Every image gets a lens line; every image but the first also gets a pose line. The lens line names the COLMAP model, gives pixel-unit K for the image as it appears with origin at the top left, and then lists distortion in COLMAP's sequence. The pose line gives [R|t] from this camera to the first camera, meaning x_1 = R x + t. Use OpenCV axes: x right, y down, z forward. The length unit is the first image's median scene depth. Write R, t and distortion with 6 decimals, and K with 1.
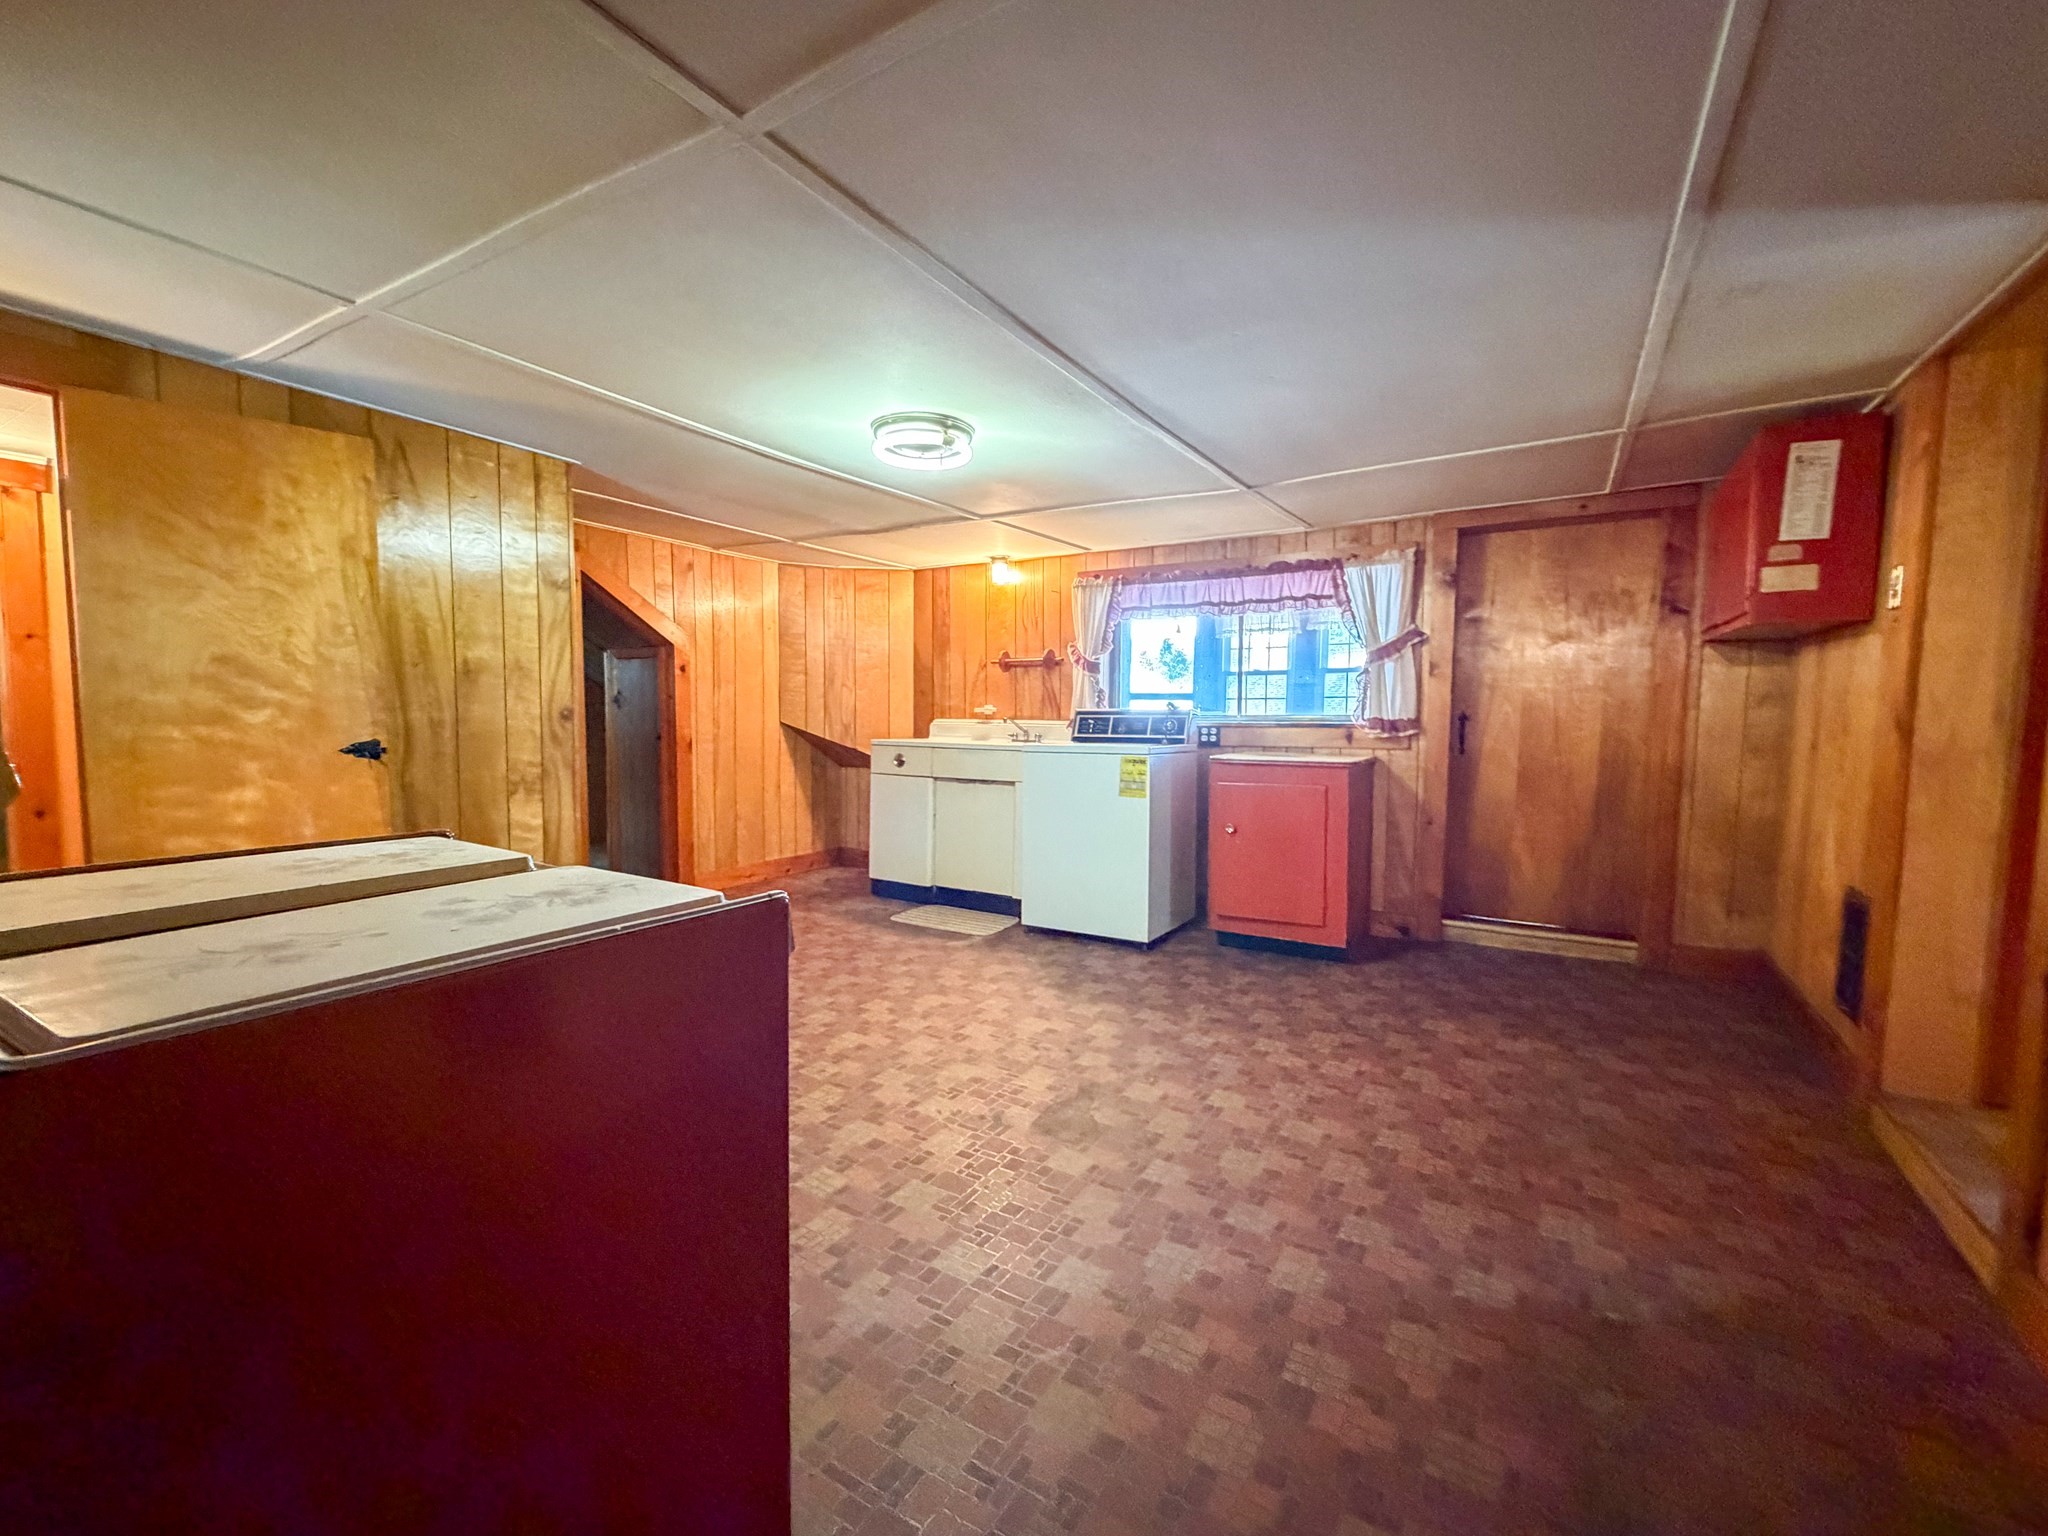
lens RADIAL K [[878.1, 0, 1024.0], [0, 878.1, 768.0], [0, 0, 1]] dist [-0.000284, -0.000141]
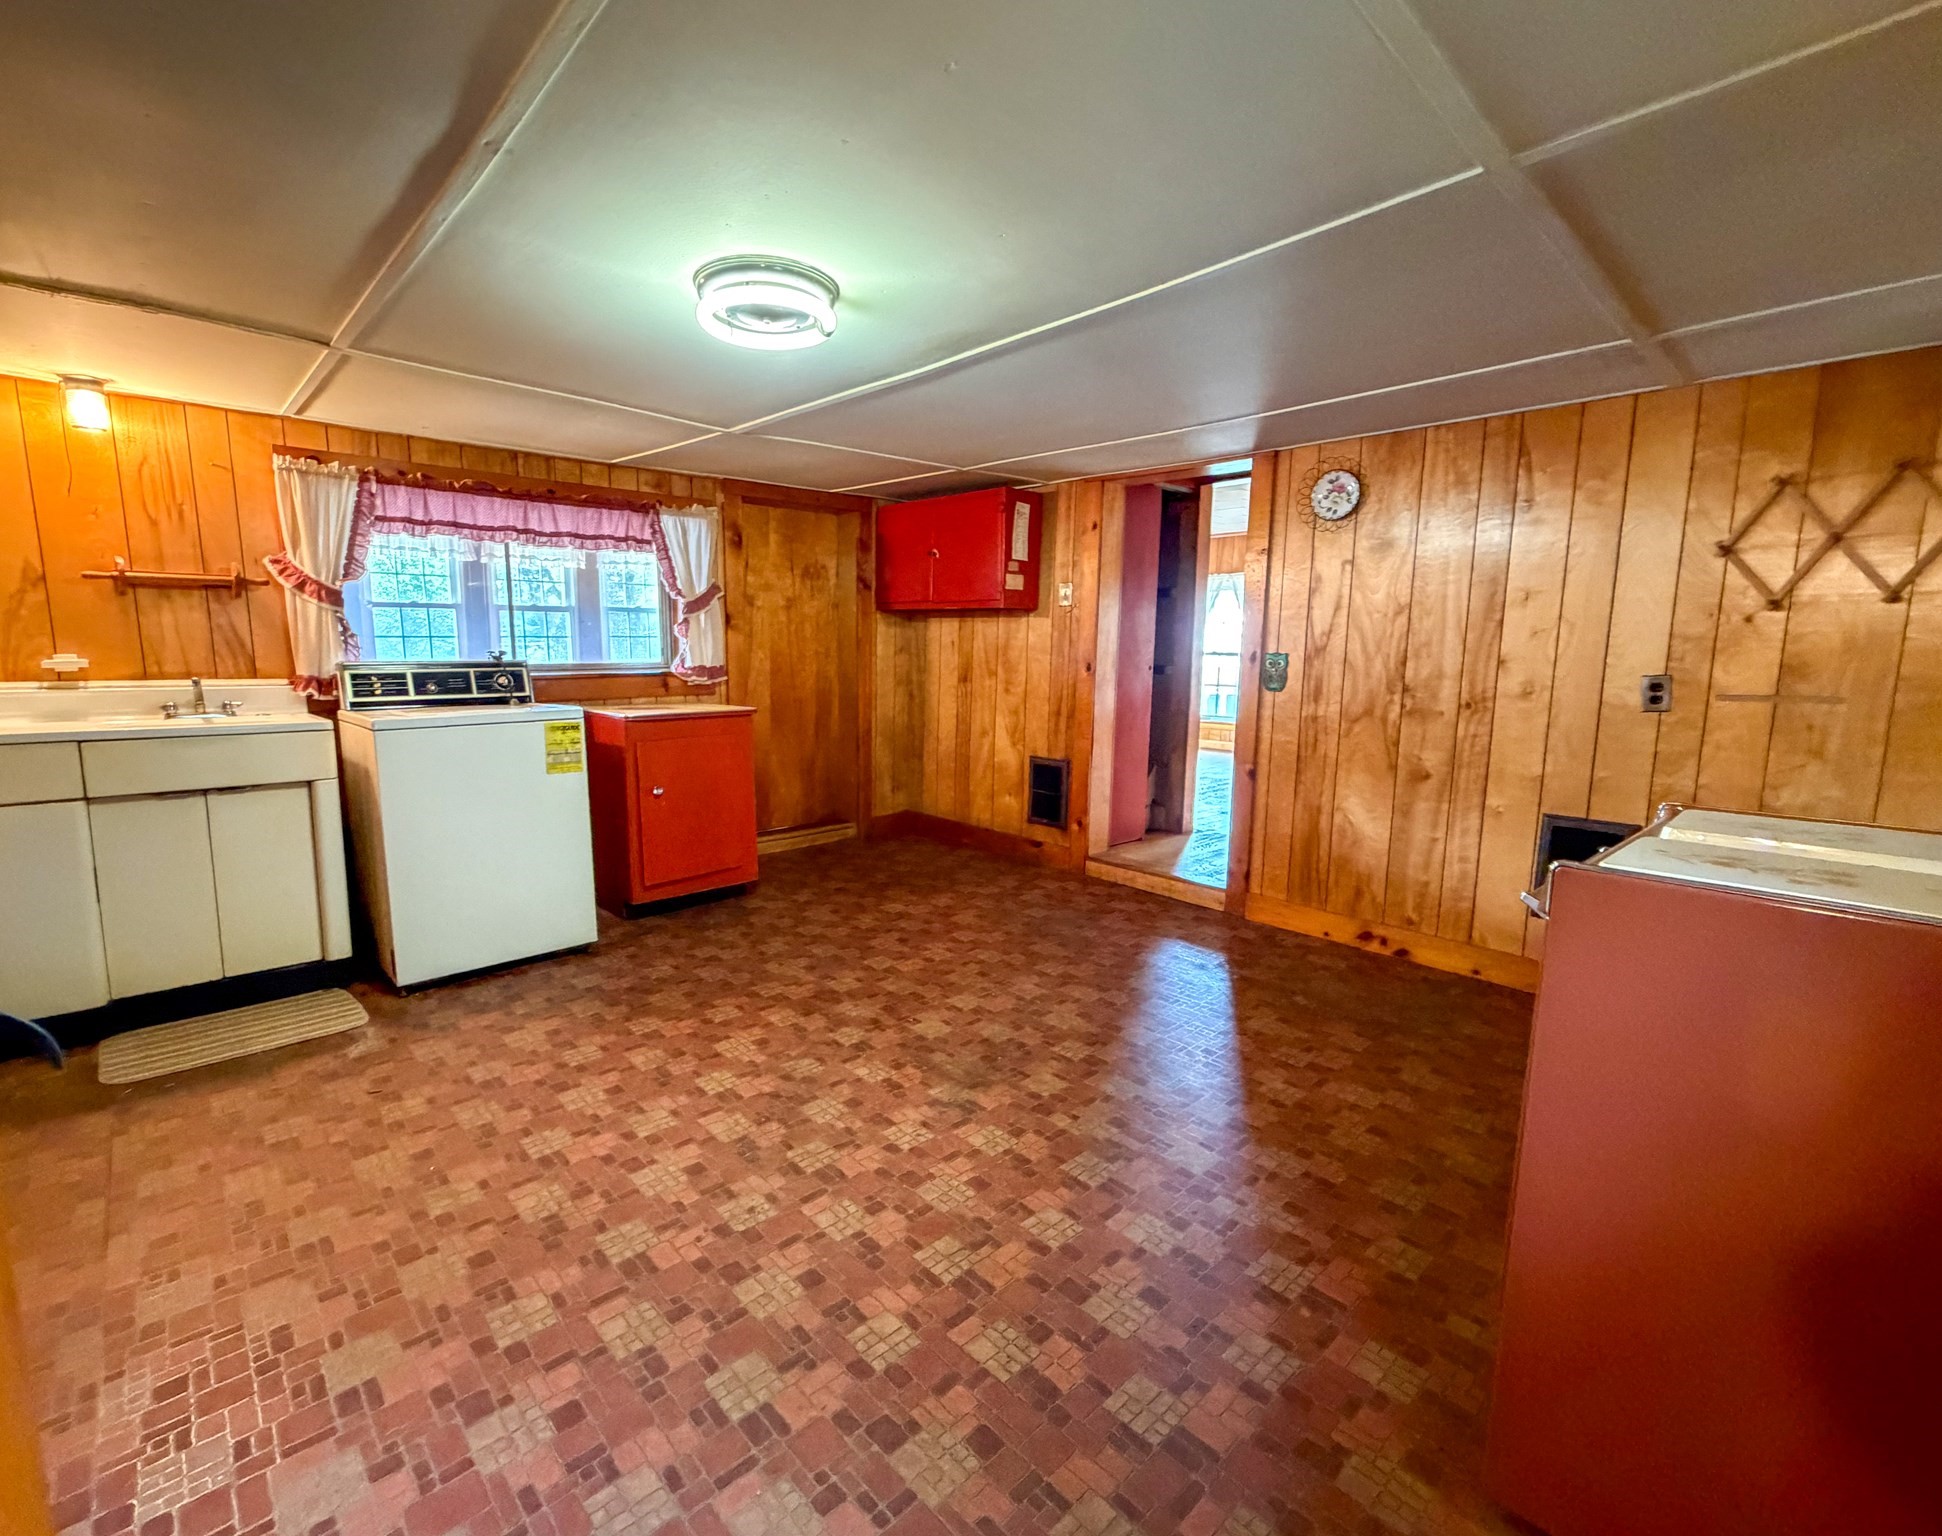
lens RADIAL K [[836.1, 0, 971.0], [0, 836.1, 768.0], [0, 0, 1]] dist [-0.002374, -0.000094]
pose [[0.275359, -0.138894, 0.951255, -0.514701], [0.057542, 0.990115, 0.127911, -0.048910], [-0.959618, 0.019516, 0.280629, 0.437529]]
